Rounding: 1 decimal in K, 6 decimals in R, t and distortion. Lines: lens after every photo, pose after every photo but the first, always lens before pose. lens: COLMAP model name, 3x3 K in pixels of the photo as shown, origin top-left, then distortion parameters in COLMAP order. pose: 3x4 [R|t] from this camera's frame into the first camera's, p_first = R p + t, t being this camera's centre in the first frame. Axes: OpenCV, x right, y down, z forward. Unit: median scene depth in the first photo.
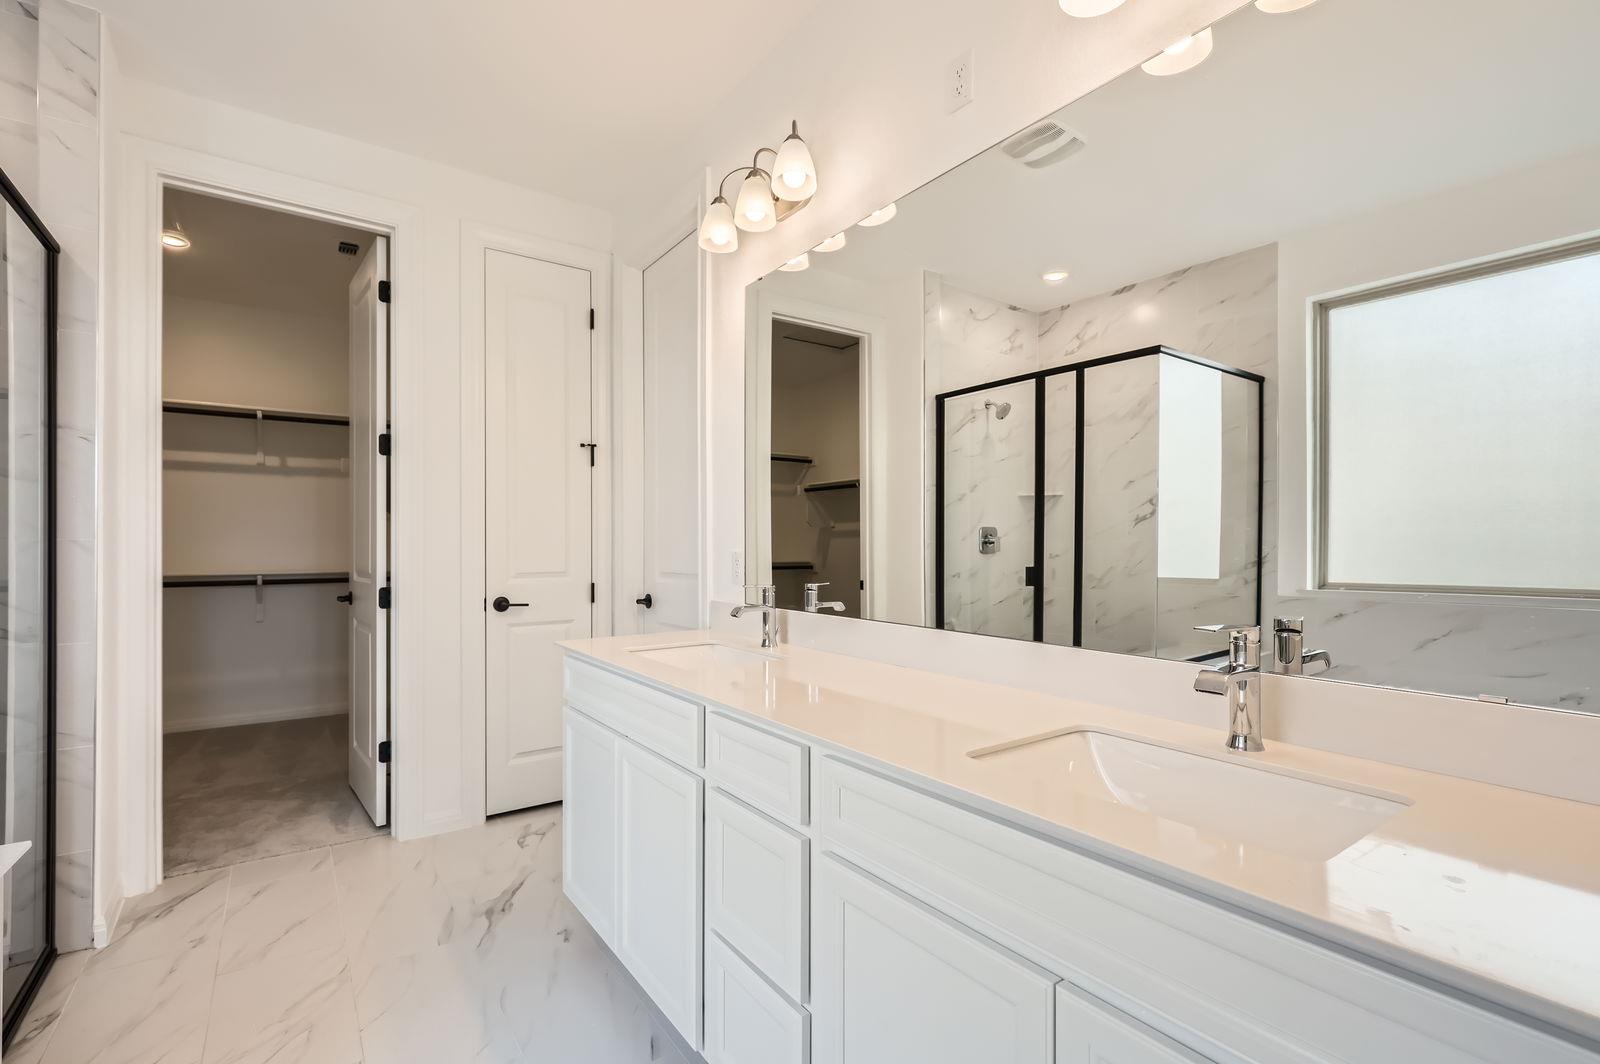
lens RADIAL K [[733.6, 0, 785.5], [0, 733.6, 535.1], [0, 0, 1]] dist [0.000564, 0.000144]
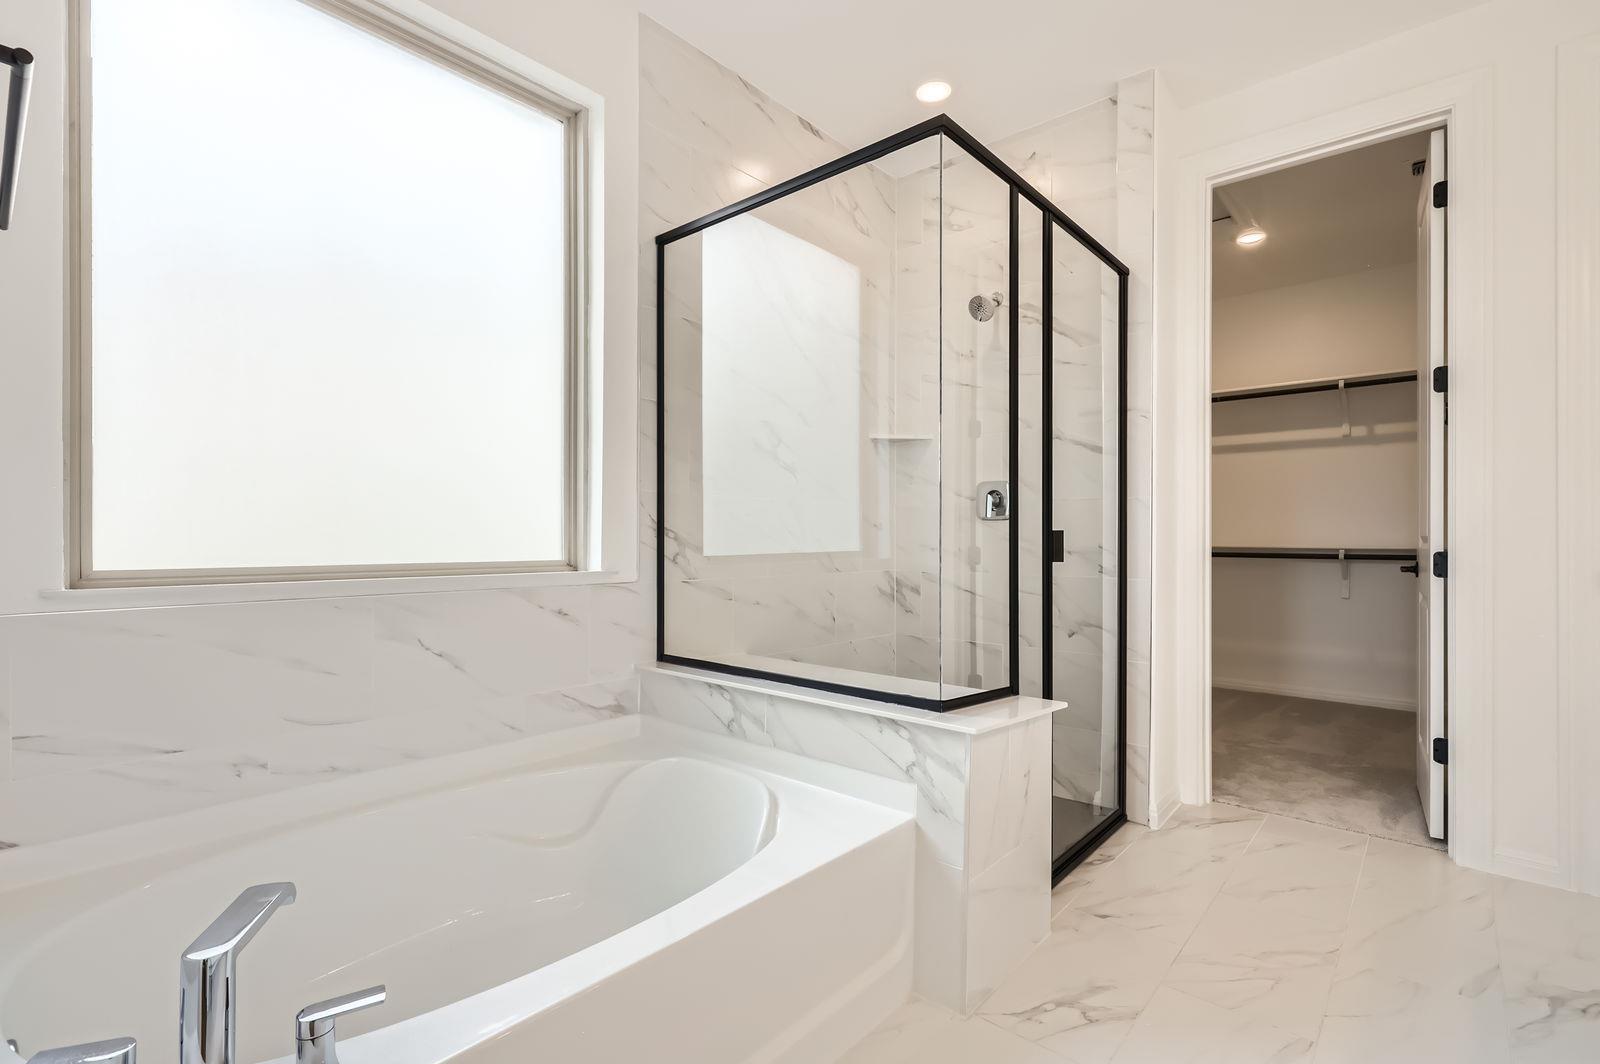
lens RADIAL K [[733.6, 0, 785.5], [0, 733.6, 535.1], [0, 0, 1]] dist [0.000564, 0.000144]
pose [[0.226322, 0.001577, -0.974051, 0.094180], [-0.000946, 0.999999, 0.001399, 0.051940], [0.974052, 0.000605, 0.226323, 0.092123]]
